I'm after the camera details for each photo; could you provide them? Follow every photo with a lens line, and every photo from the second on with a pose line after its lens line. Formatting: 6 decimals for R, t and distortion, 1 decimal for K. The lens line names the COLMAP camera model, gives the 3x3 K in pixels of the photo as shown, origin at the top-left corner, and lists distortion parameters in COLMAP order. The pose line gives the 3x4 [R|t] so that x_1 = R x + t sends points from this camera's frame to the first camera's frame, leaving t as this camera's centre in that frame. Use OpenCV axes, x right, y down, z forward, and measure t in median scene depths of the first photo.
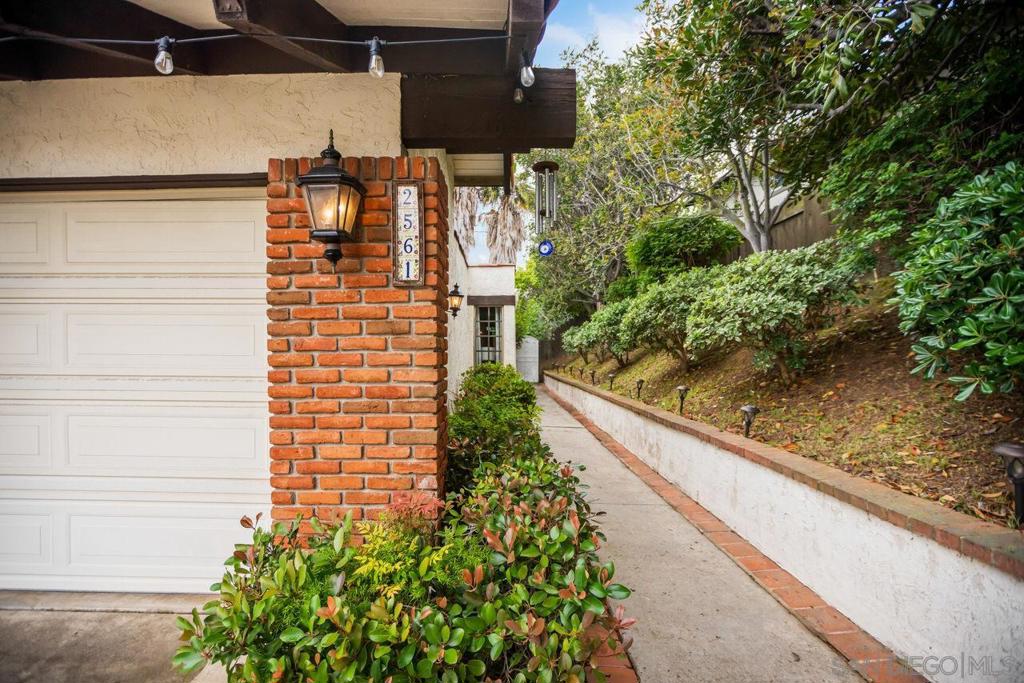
lens RADIAL K [[472.9, 0, 498.9], [0, 472.9, 344.4], [0, 0, 1]] dist [-0.025160, 0.000184]
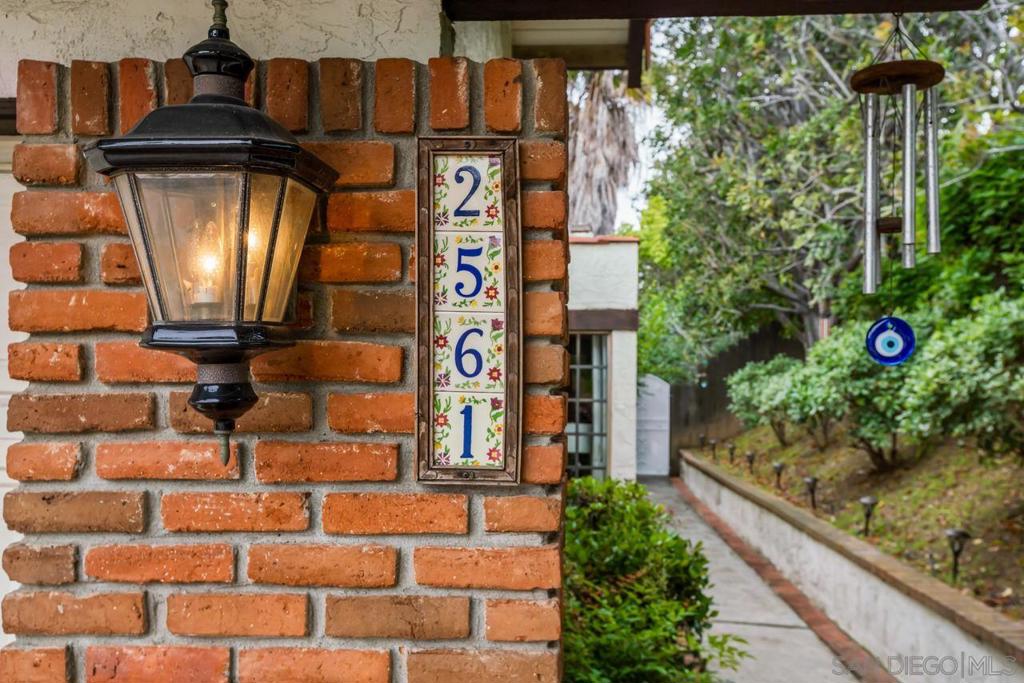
lens RADIAL K [[967.8, 0, 512.0], [0, 967.8, 341.5], [0, 0, 1]] dist [0.055872, 0.007353]
pose [[0.998253, 0.008029, -0.058531, -0.125791], [-0.009672, 0.999565, -0.027844, -0.195374], [0.058282, 0.028361, 0.997897, 0.371441]]
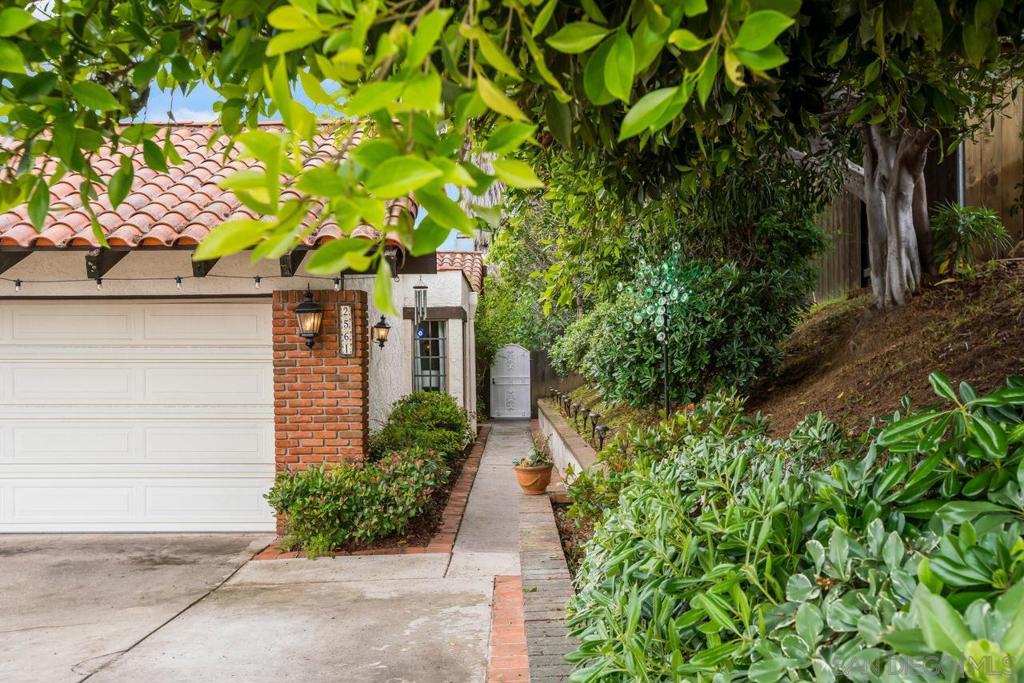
lens RADIAL K [[1028.6, 0, 512.1], [0, 1028.6, 383.1], [0, 0, 1]] dist [-0.003640, -0.004733]
pose [[0.999967, -0.006809, 0.004526, 0.465394], [0.006625, 0.999197, 0.039526, -0.176435], [-0.004791, -0.039495, 0.999208, -3.214791]]
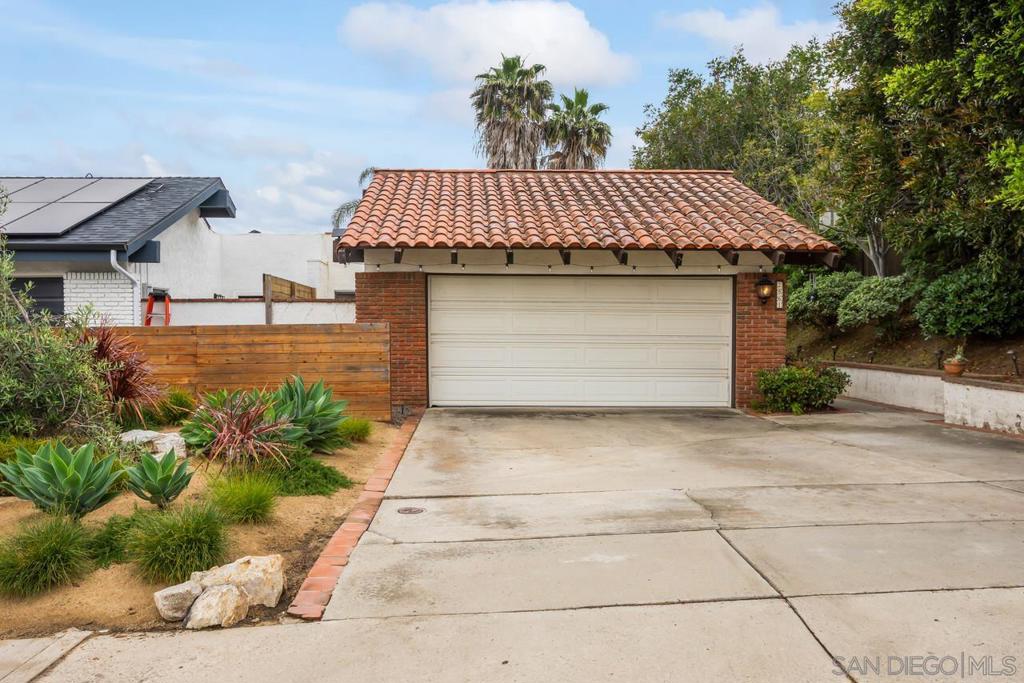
lens RADIAL K [[699.9, 0, 513.9], [0, 699.9, 327.7], [0, 0, 1]] dist [-0.007271, -0.001592]
pose [[0.999750, 0.000092, 0.022367, -2.287045], [-0.000520, 0.999817, 0.019144, -0.086298], [-0.022361, -0.019151, 0.999567, -4.190775]]
